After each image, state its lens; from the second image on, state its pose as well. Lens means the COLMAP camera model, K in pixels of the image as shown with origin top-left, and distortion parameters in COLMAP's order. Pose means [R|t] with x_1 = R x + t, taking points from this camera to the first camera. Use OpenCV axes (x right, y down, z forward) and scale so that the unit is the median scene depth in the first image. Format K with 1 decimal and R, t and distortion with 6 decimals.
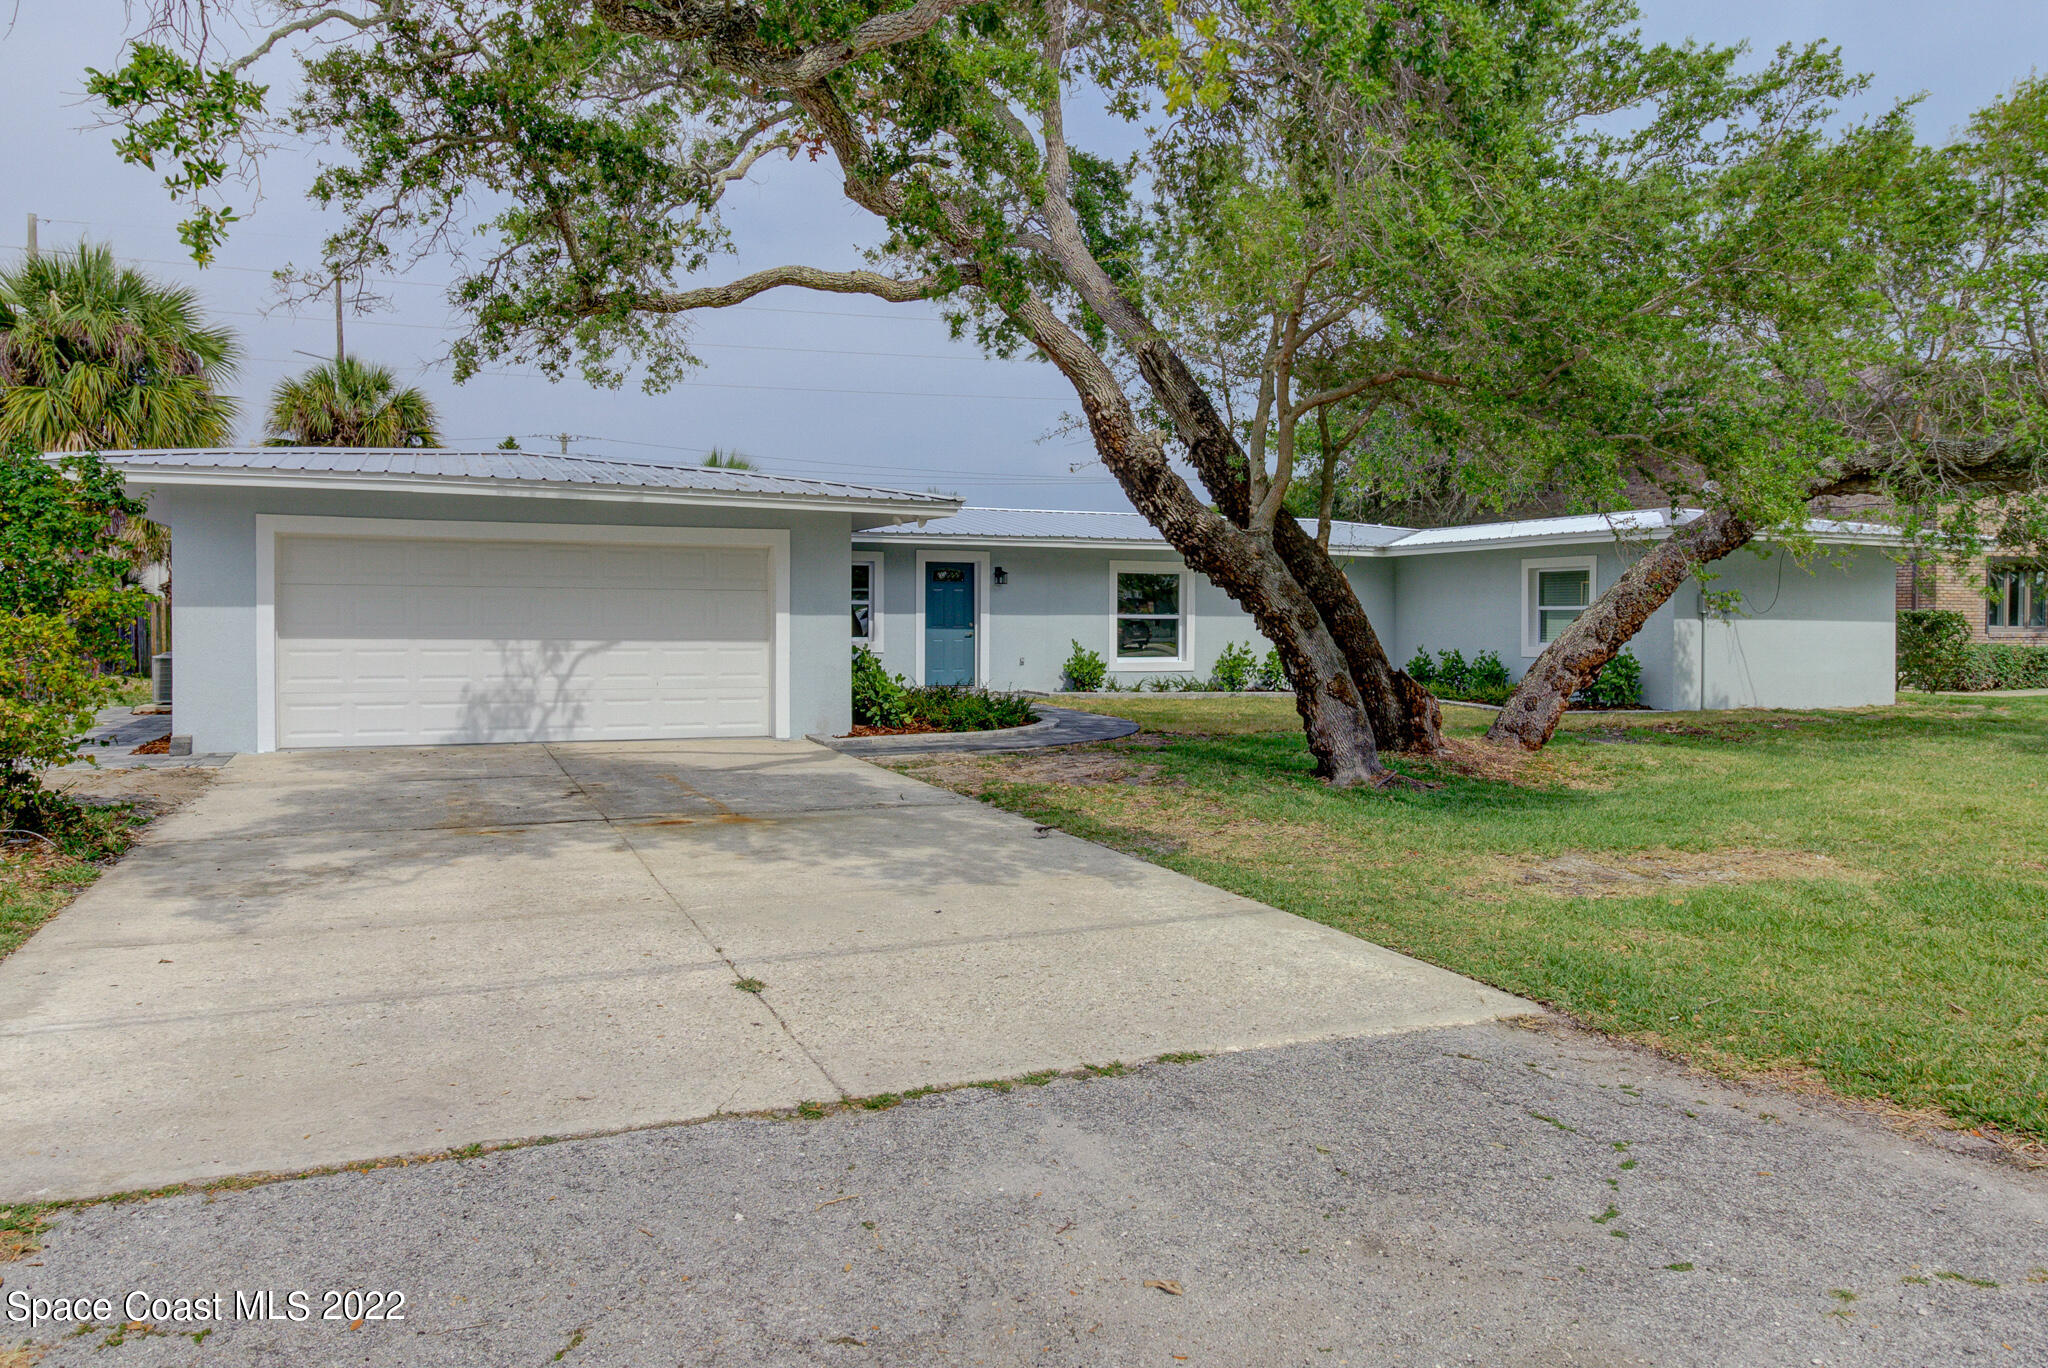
lens RADIAL K [[940.4, 0, 1019.4], [0, 940.4, 666.2], [0, 0, 1]] dist [0.001017, 0.000056]
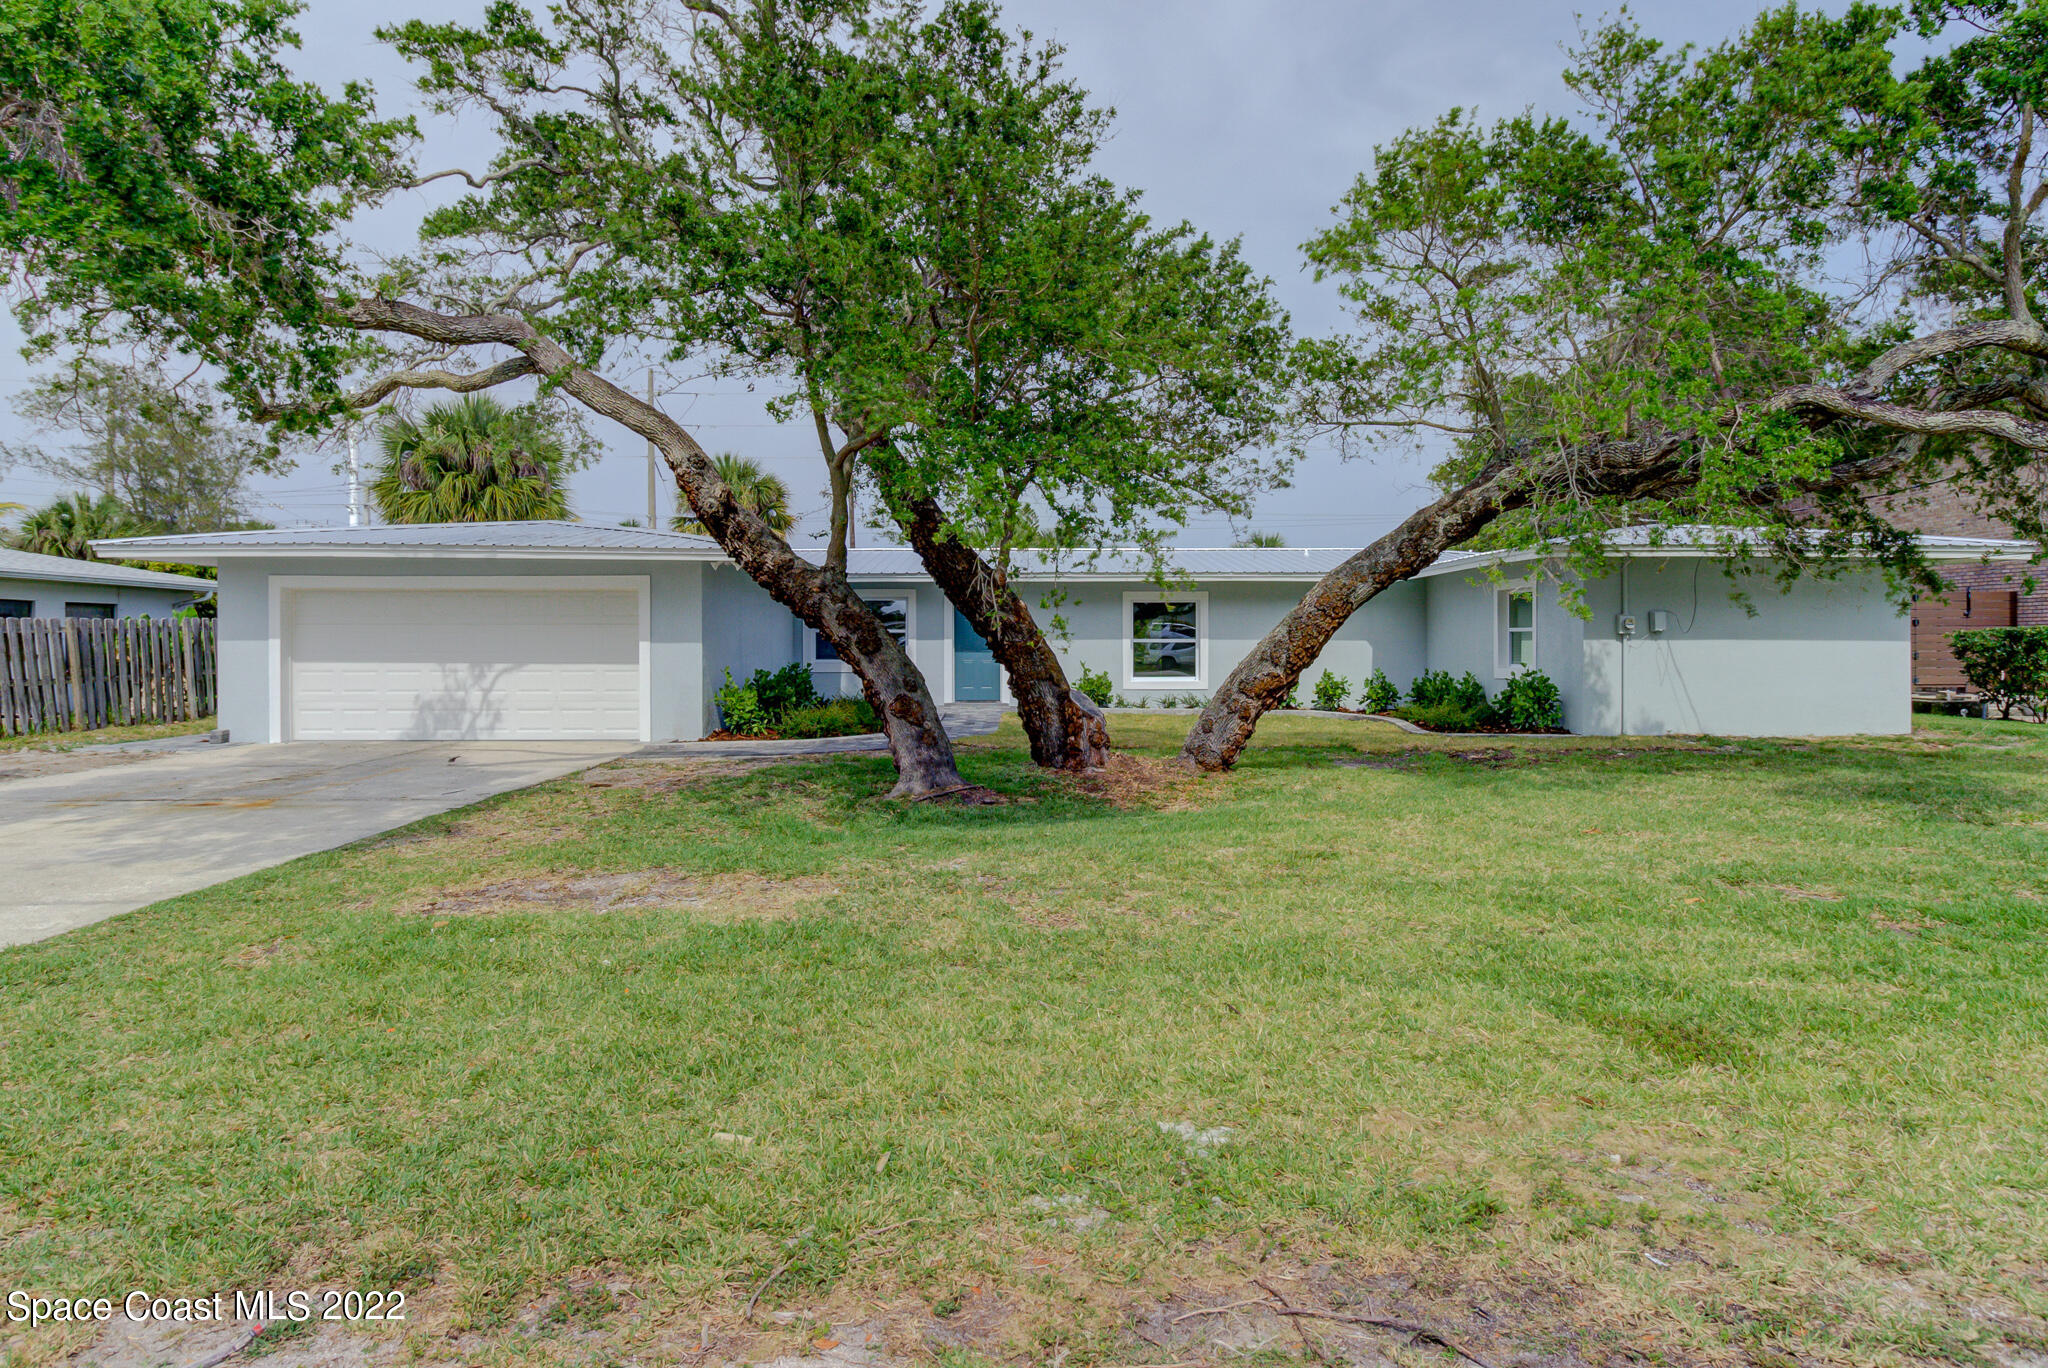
lens RADIAL K [[791.0, 0, 1034.8], [0, 791.0, 671.5], [0, 0, 1]] dist [-0.002270, 0.000026]
pose [[0.968016, 0.003510, -0.250863, 0.543295], [-0.007063, 0.999887, -0.013266, -0.006129], [0.250788, 0.014613, 0.967932, 0.109898]]
